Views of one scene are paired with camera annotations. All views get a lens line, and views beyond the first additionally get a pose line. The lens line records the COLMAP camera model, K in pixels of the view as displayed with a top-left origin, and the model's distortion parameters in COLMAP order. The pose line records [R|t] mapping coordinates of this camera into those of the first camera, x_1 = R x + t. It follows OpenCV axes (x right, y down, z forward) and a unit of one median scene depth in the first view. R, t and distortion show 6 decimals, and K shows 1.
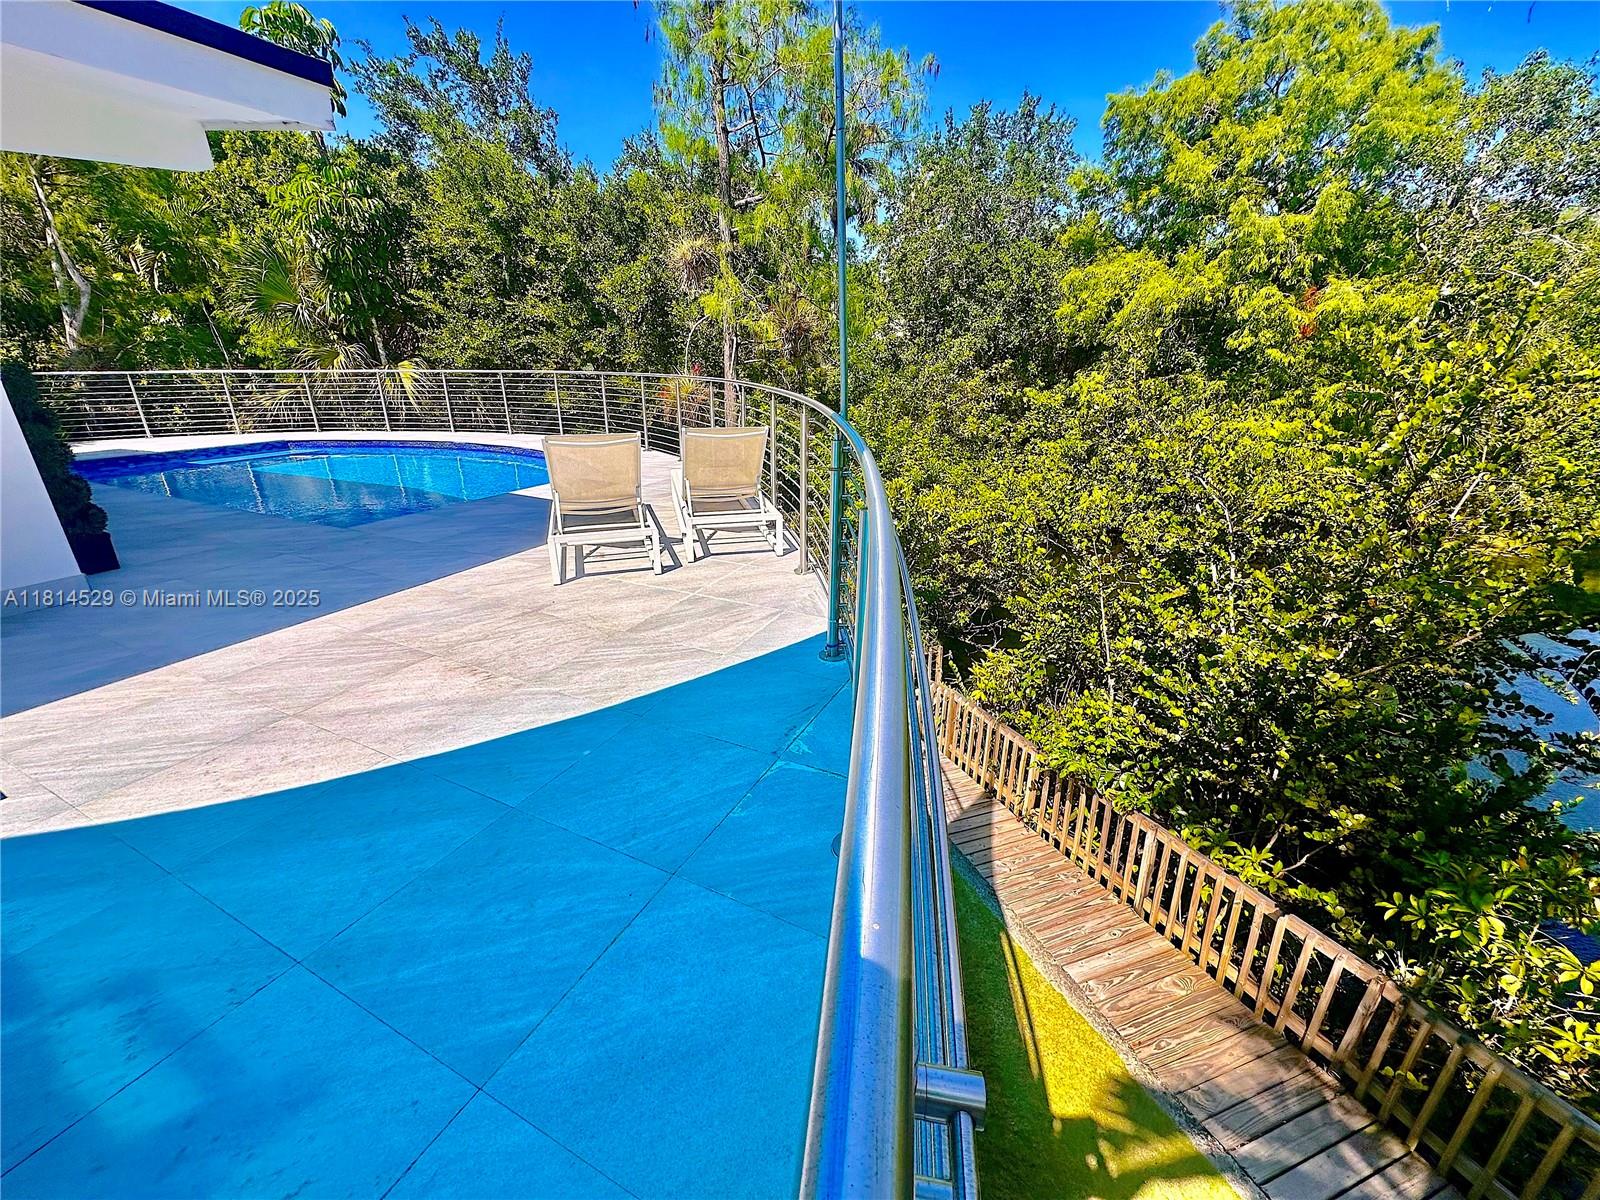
lens RADIAL K [[634.7, 0, 812.4], [0, 634.7, 604.2], [0, 0, 1]] dist [-0.006513, -0.000619]
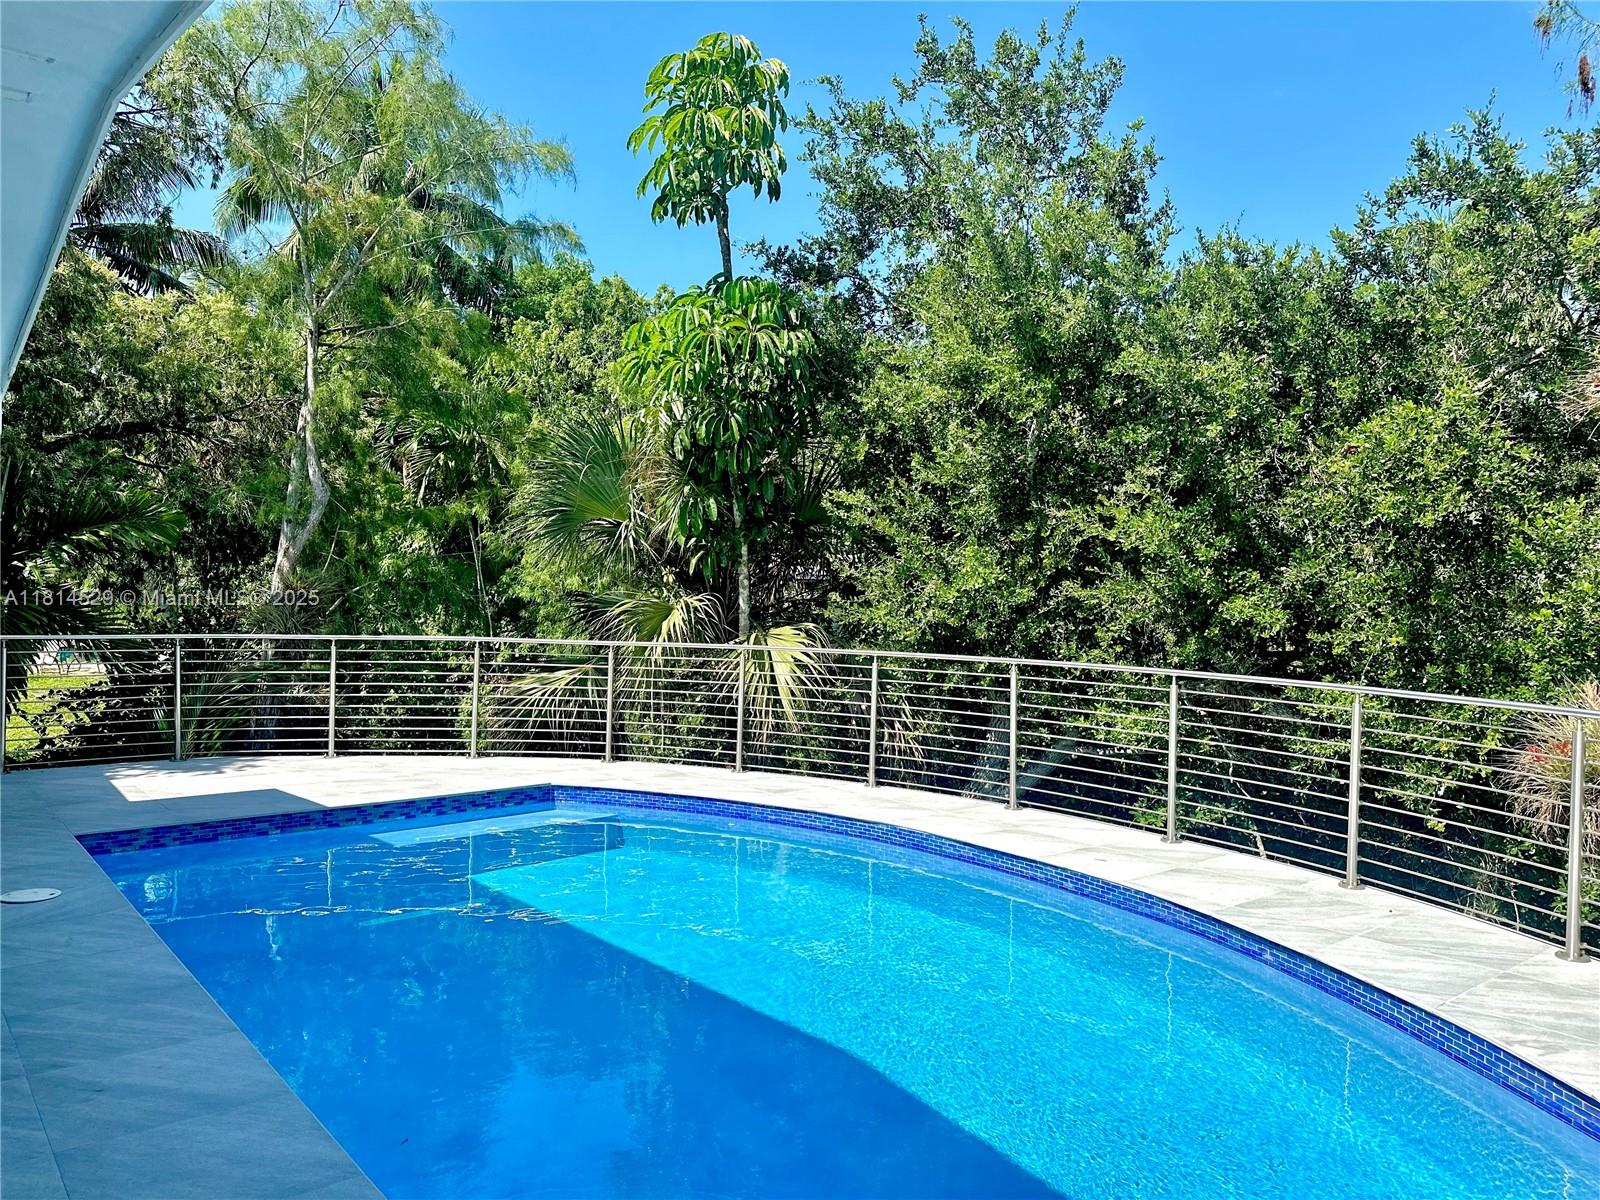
lens RADIAL K [[1123.4, 0, 798.2], [0, 1123.4, 603.9], [0, 0, 1]] dist [0.076225, 0.001040]
pose [[0.908583, 0.018281, -0.417305, -0.292374], [-0.167183, 0.931447, -0.323198, -0.132691], [0.382789, 0.363418, 0.849352, 0.285610]]
